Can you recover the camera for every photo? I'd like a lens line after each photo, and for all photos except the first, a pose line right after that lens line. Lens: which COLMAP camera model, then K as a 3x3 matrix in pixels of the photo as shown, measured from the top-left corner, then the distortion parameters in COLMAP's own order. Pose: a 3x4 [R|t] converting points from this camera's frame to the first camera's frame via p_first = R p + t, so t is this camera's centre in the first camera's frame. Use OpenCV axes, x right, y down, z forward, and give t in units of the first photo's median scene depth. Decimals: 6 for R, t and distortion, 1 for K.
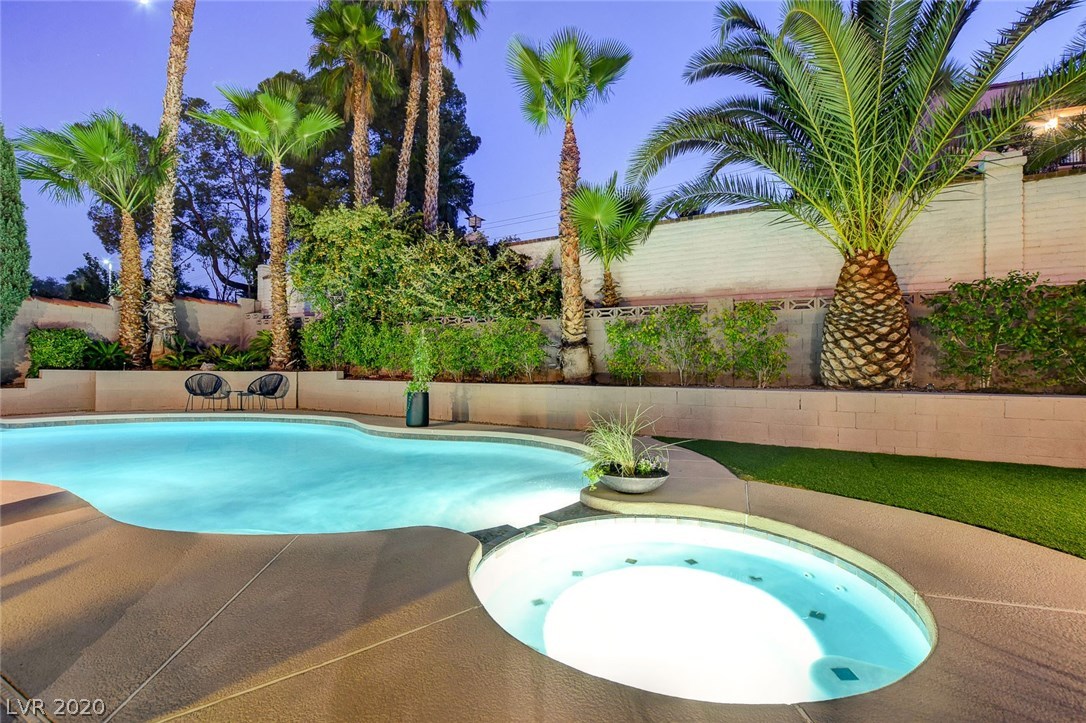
lens RADIAL K [[470.7, 0, 542.2], [0, 470.7, 362.1], [0, 0, 1]] dist [-0.023477, -0.000241]
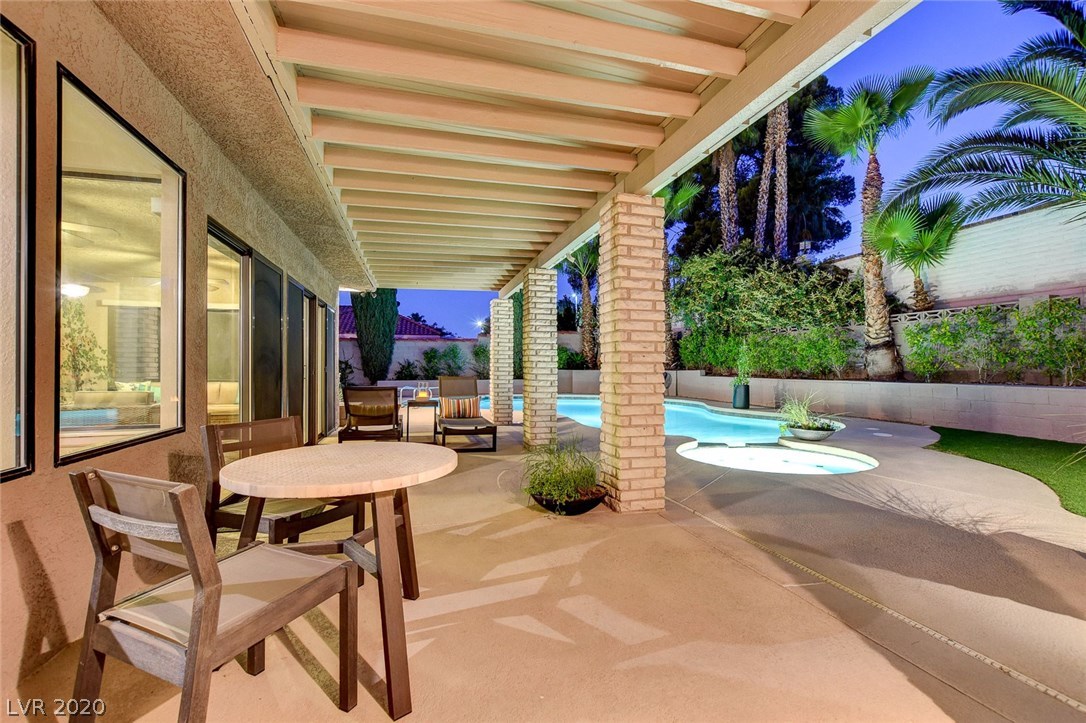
lens RADIAL K [[470.7, 0, 544.1], [0, 470.7, 364.1], [0, 0, 1]] dist [-0.023477, -0.000241]
pose [[0.681162, -0.010092, -0.732064, 0.331750], [0.014210, 0.999899, -0.000562, -0.005338], [0.731995, -0.010019, 0.681236, -0.367262]]
